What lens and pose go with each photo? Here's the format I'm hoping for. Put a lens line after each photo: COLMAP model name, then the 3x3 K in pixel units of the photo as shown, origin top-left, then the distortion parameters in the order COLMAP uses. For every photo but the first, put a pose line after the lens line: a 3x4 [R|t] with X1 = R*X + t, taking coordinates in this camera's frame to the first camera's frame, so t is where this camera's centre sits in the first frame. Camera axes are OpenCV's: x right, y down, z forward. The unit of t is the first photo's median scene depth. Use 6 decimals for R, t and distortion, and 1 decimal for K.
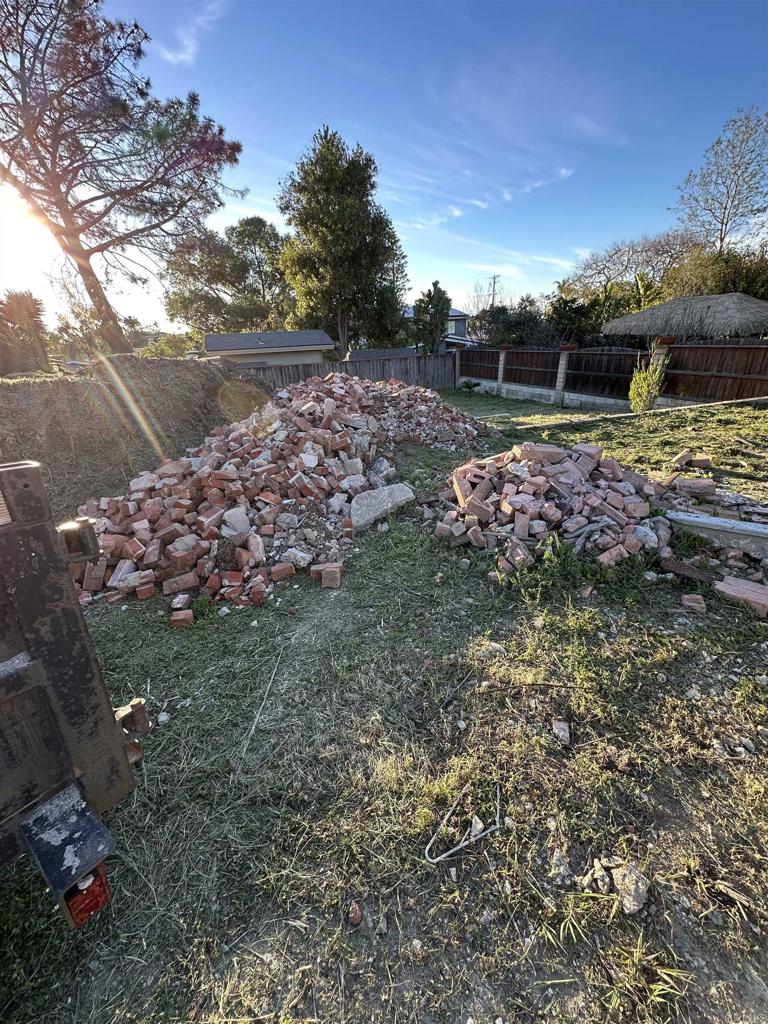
lens RADIAL K [[407.1, 0, 384.0], [0, 407.1, 512.0], [0, 0, 1]] dist [-0.002086, 0.000539]
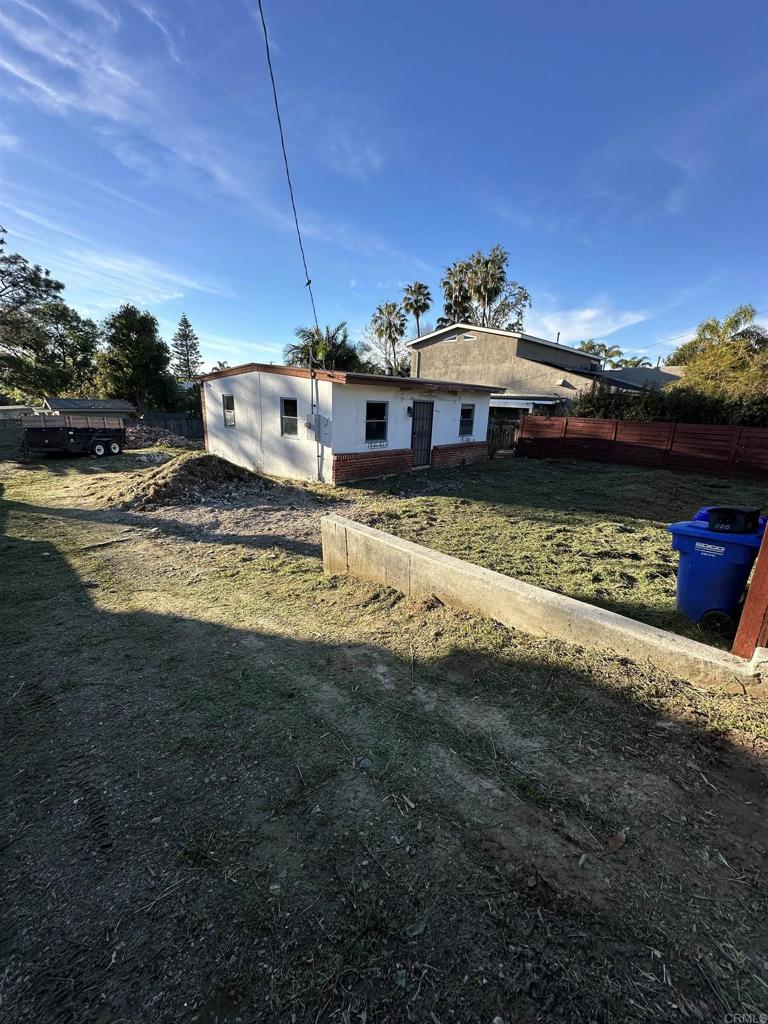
lens RADIAL K [[407.1, 0, 384.0], [0, 407.1, 512.0], [0, 0, 1]] dist [-0.002086, 0.000539]
pose [[0.907393, -0.034602, 0.418856, 0.096471], [0.091566, 0.988941, -0.116666, 0.305209], [-0.410187, 0.144215, 0.900527, -0.881193]]
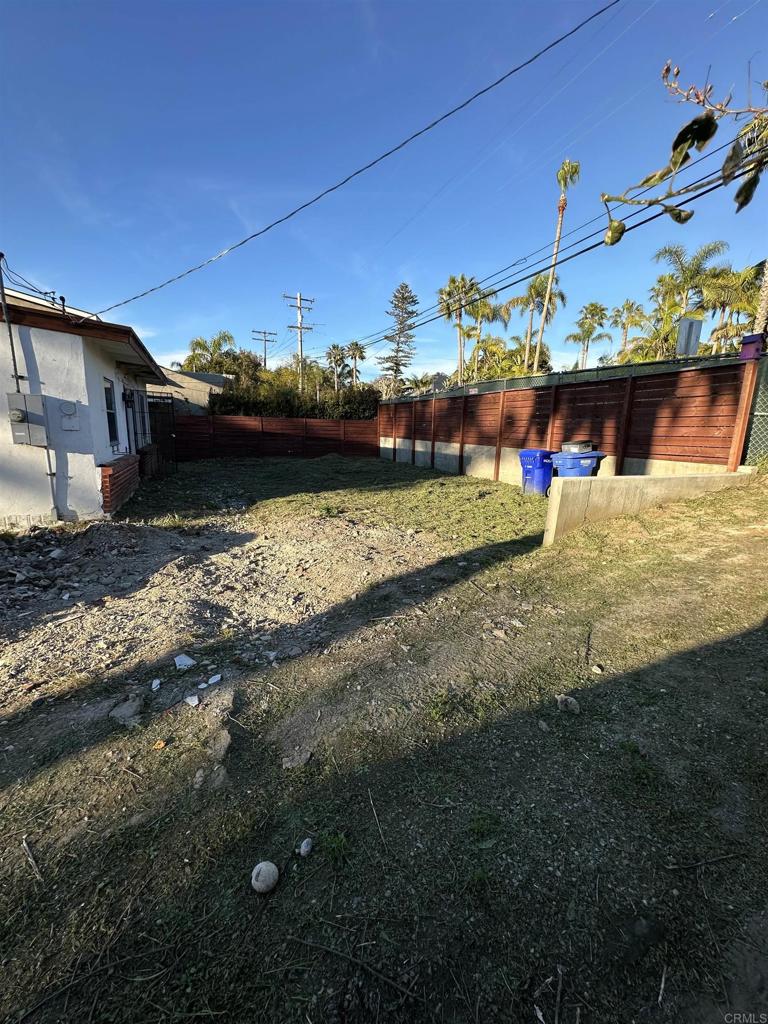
lens RADIAL K [[409.0, 0, 383.8], [0, 409.0, 511.8], [0, 0, 1]] dist [-0.002912, 0.000962]
pose [[-0.054363, -0.153531, 0.986647, -0.031821], [0.371264, 0.914160, 0.162707, 0.235676], [-0.926934, 0.375152, 0.007303, -0.619097]]
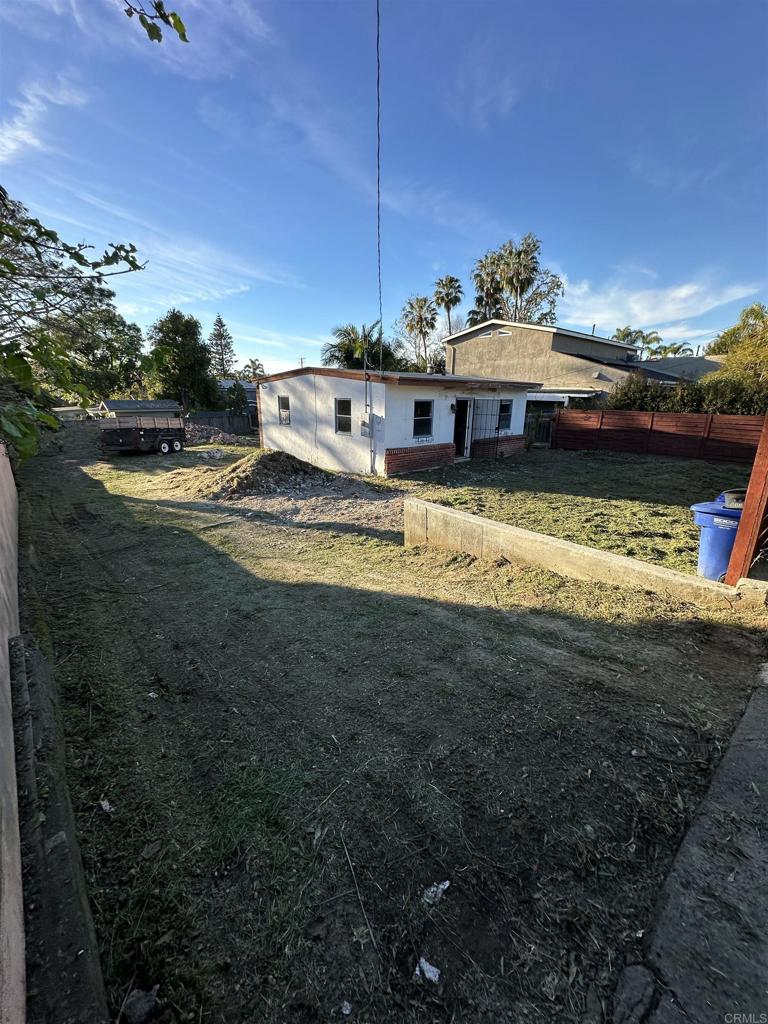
lens RADIAL K [[409.0, 0, 383.8], [0, 409.0, 511.8], [0, 0, 1]] dist [-0.002912, 0.000962]
pose [[0.932920, -0.043420, 0.357456, 0.051972], [0.087663, 0.990223, -0.108509, 0.314562], [-0.349250, 0.132566, 0.927605, -0.915817]]
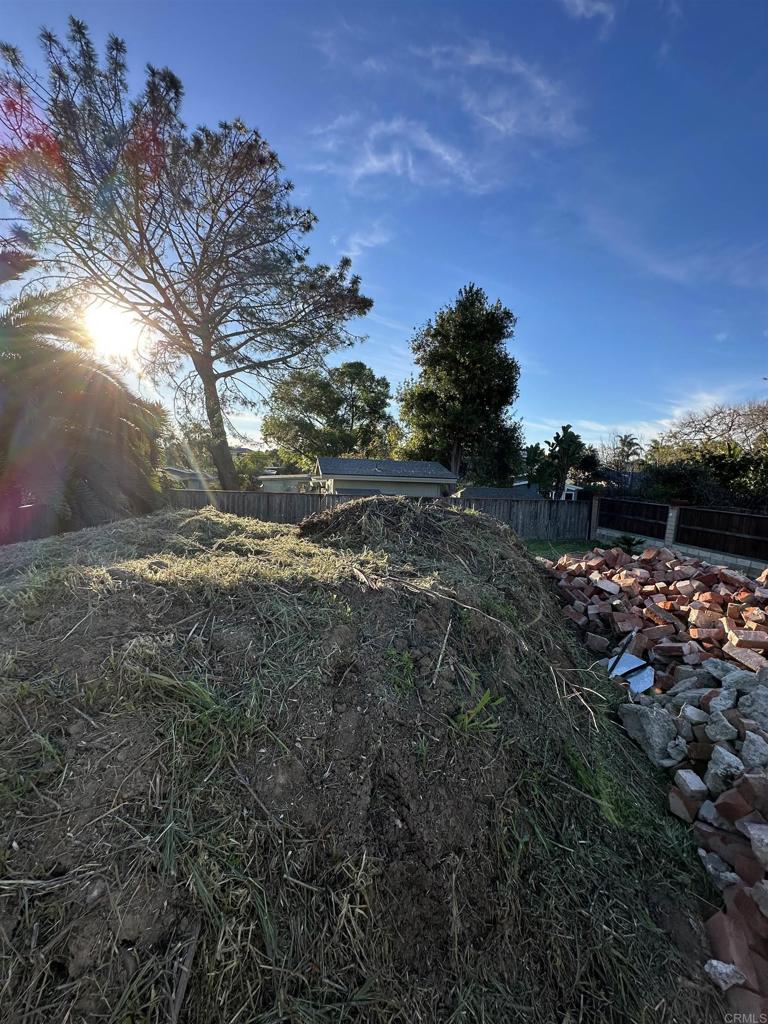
lens RADIAL K [[409.0, 0, 383.8], [0, 409.0, 511.8], [0, 0, 1]] dist [-0.002912, 0.000962]
pose [[0.988354, 0.100807, -0.113989, -0.146449], [-0.129745, 0.949668, -0.285125, -0.056060], [0.079509, 0.296594, 0.951688, 0.128973]]
